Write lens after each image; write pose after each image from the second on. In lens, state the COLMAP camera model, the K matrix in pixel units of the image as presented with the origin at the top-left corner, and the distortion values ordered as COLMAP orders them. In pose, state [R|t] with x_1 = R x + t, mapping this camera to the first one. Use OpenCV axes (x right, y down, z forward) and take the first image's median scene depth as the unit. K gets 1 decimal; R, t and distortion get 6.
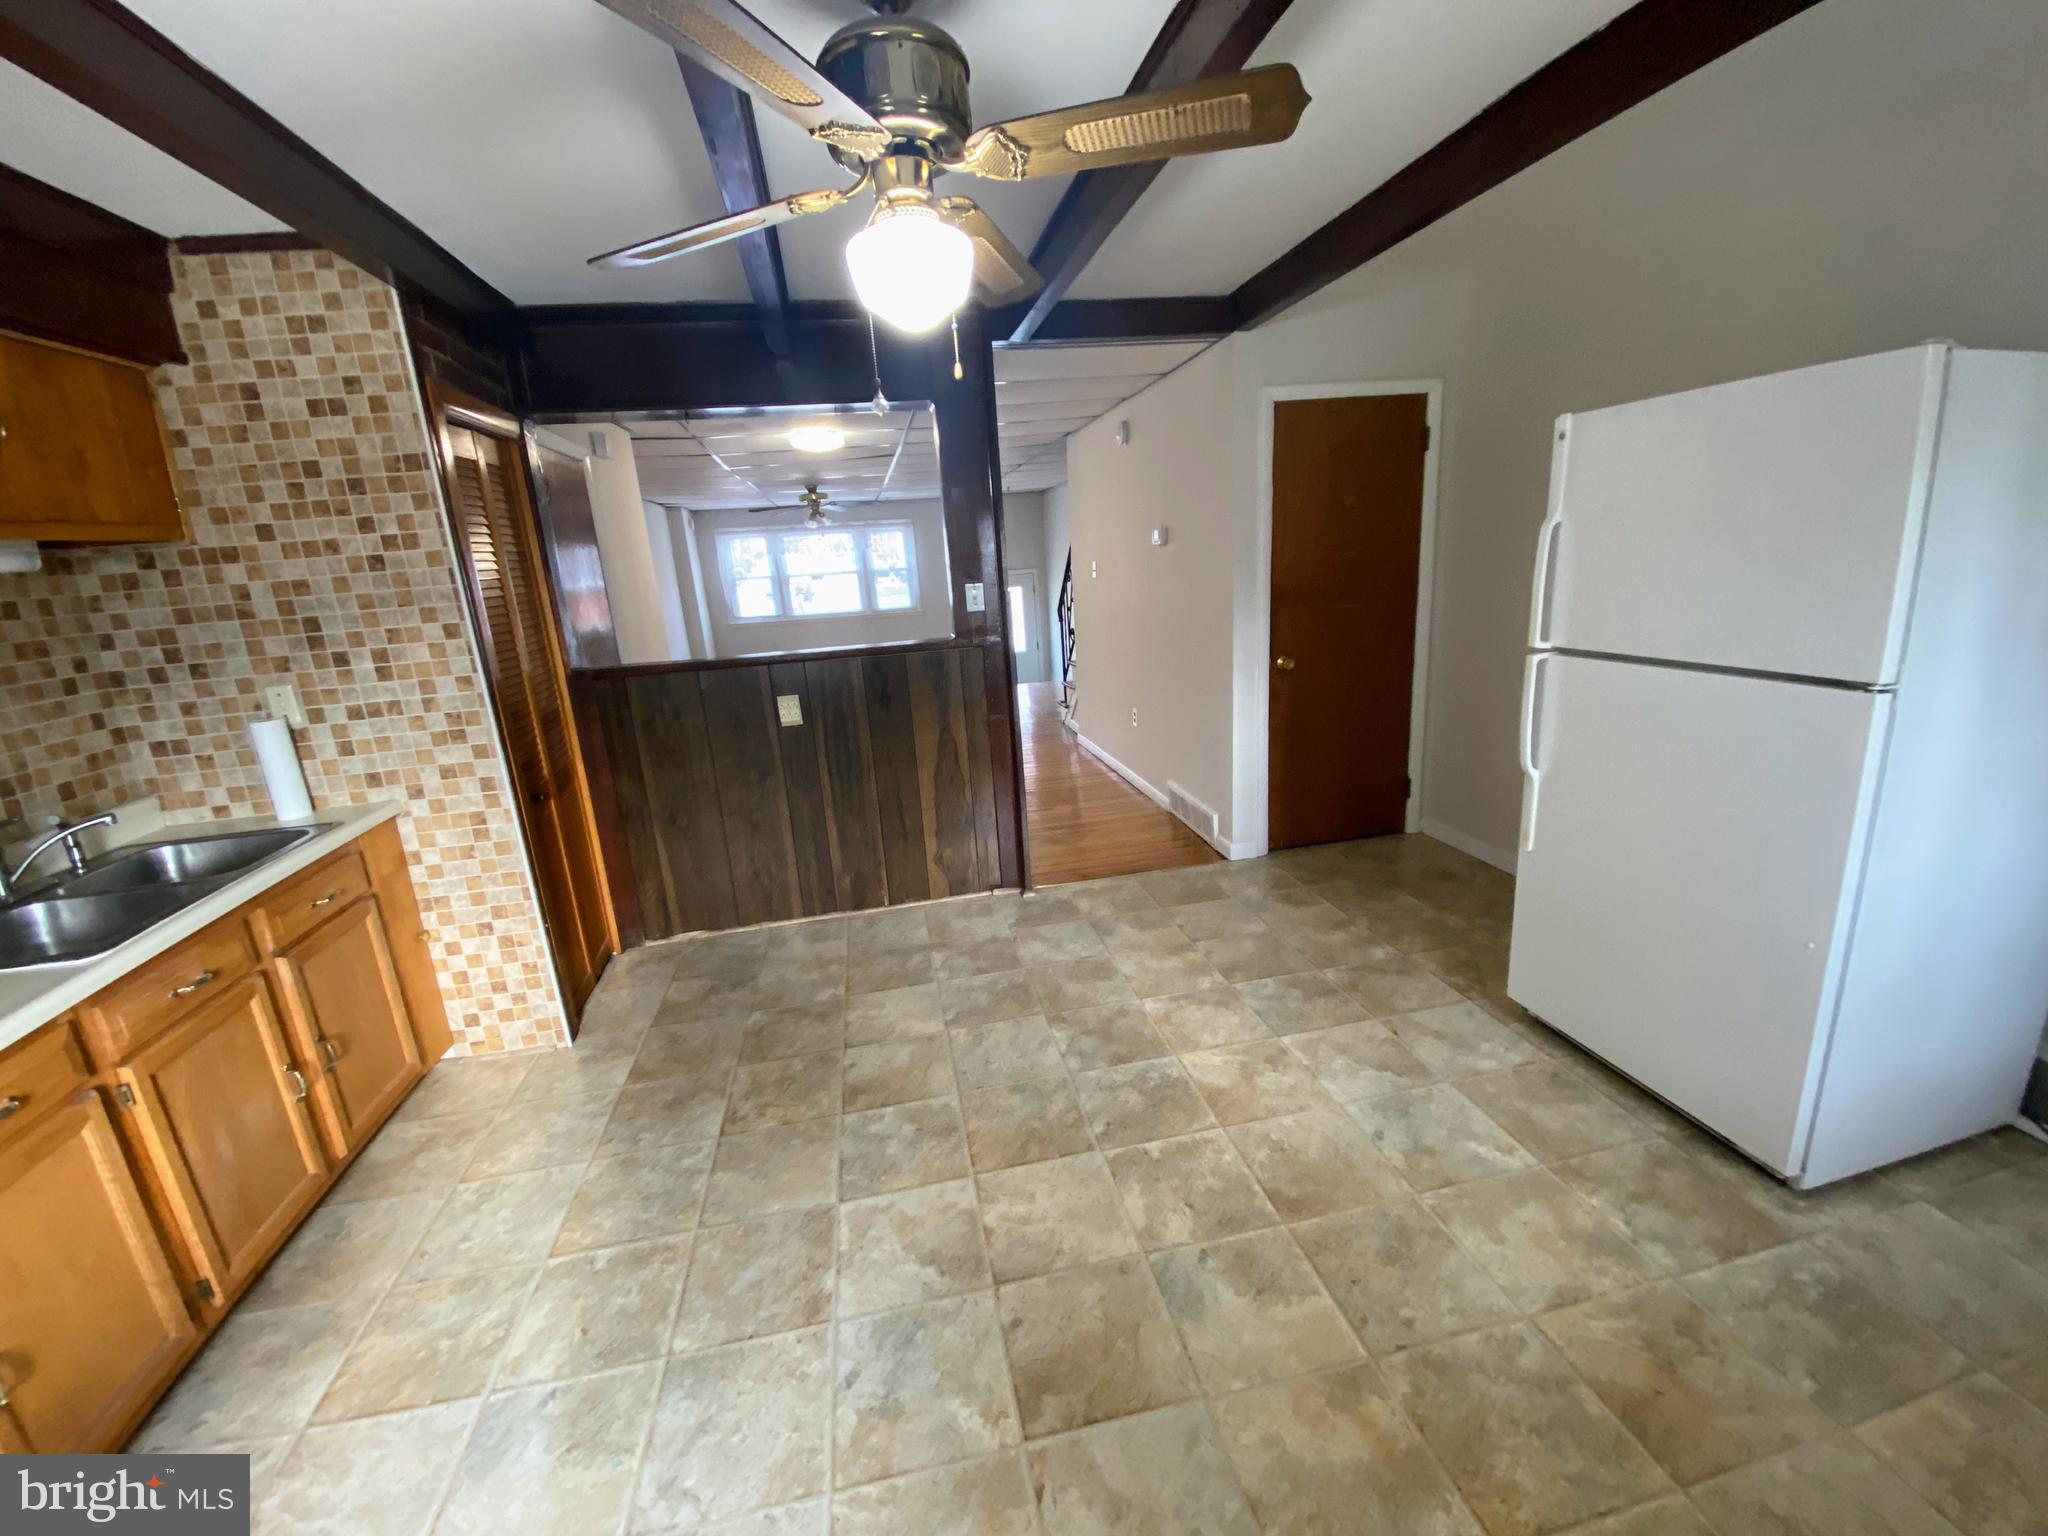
lens RADIAL K [[827.6, 0, 1024.5], [0, 827.6, 757.5], [0, 0, 1]] dist [0.062674, -0.039158]
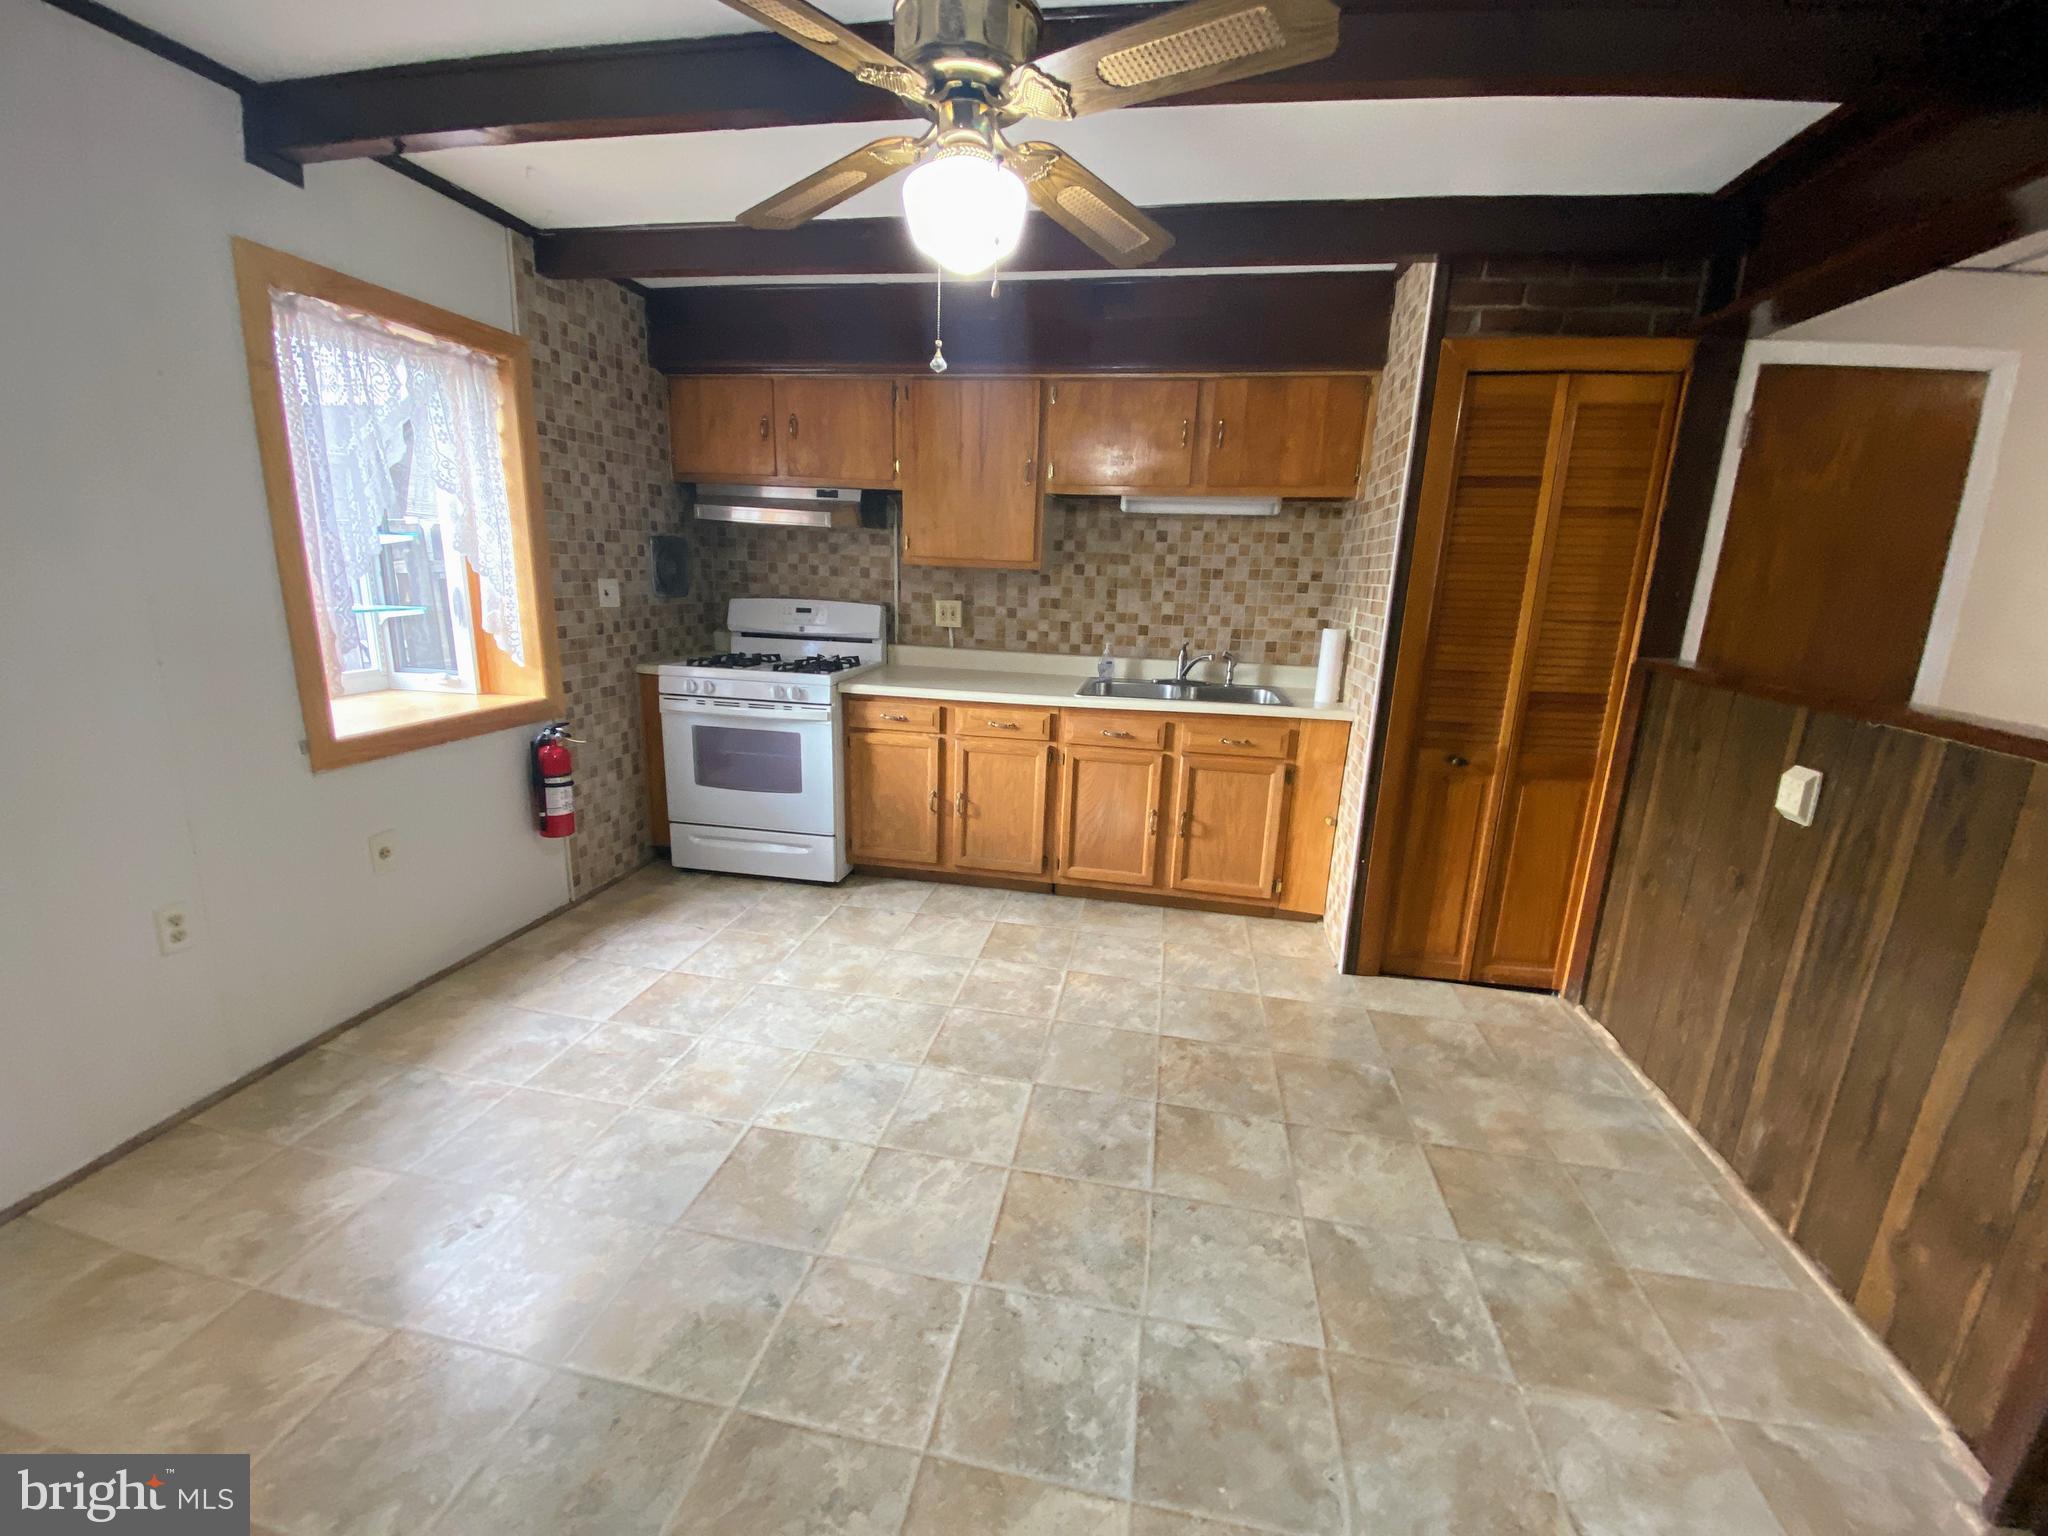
lens RADIAL K [[820.7, 0, 1018.6], [0, 820.7, 765.5], [0, 0, 1]] dist [0.060556, -0.037818]
pose [[-0.373913, 0.274131, -0.886026, 0.605974], [-0.231648, 0.897440, 0.375421, -0.248584], [0.898069, 0.345621, -0.272062, 1.042950]]
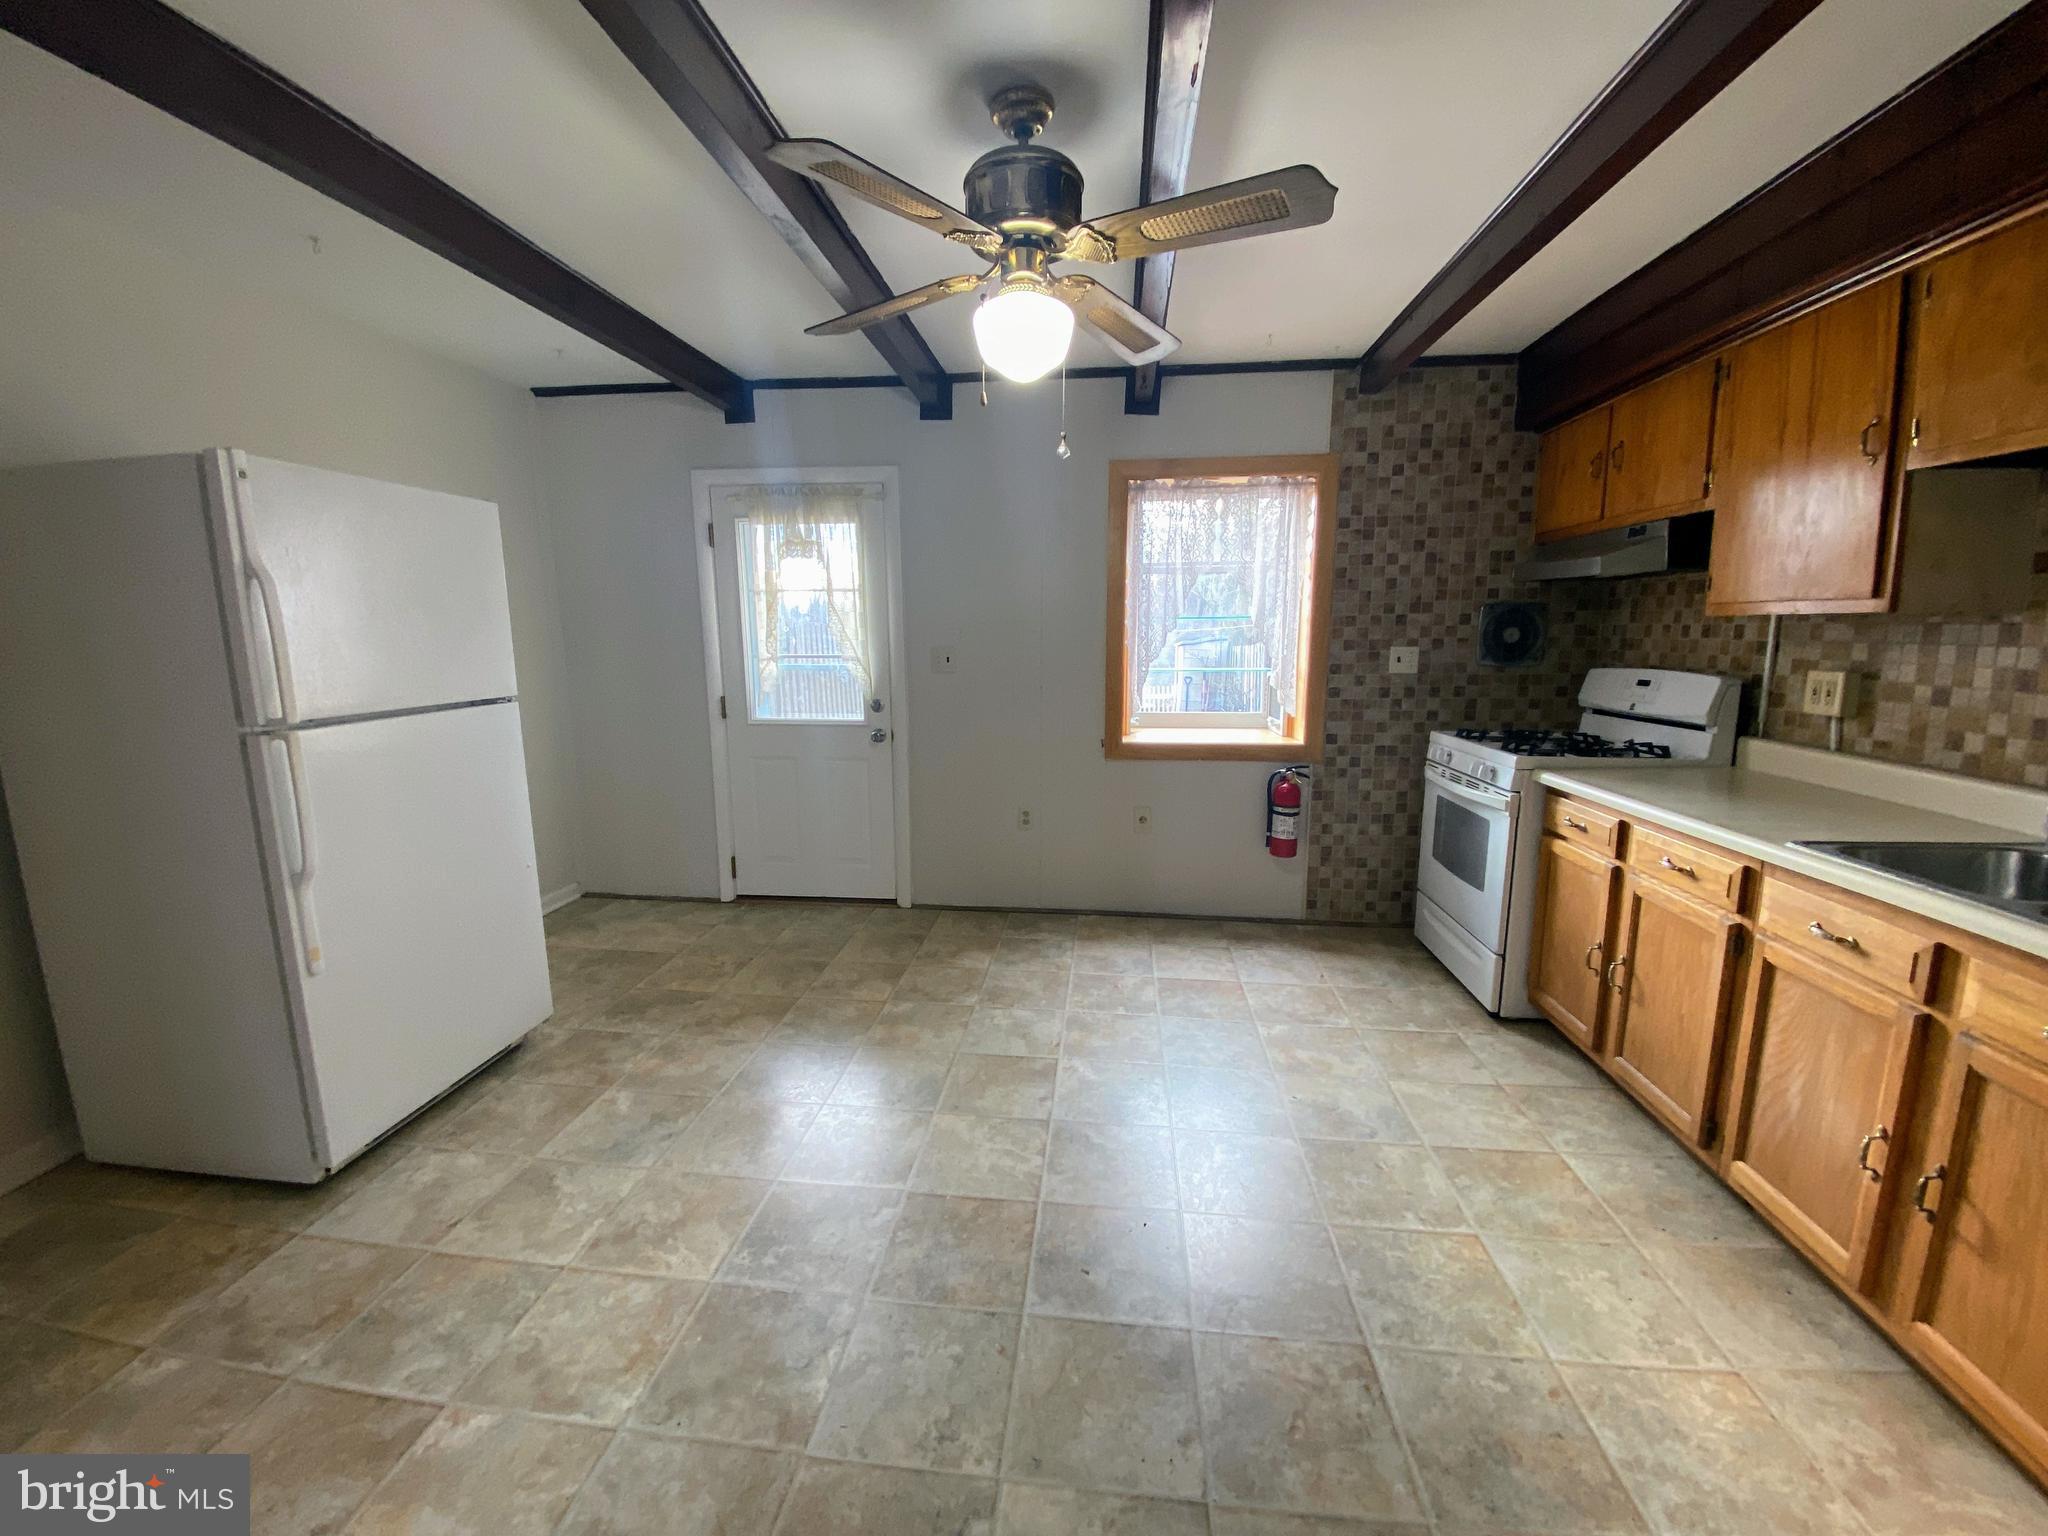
lens RADIAL K [[817.7, 0, 1027.3], [0, 817.7, 777.3], [0, 0, 1]] dist [0.028117, -0.020400]
pose [[-0.951178, 0.022693, 0.307809, -0.328993], [0.142543, 0.916862, 0.372887, -0.279754], [-0.273757, 0.398558, -0.875334, 1.540086]]
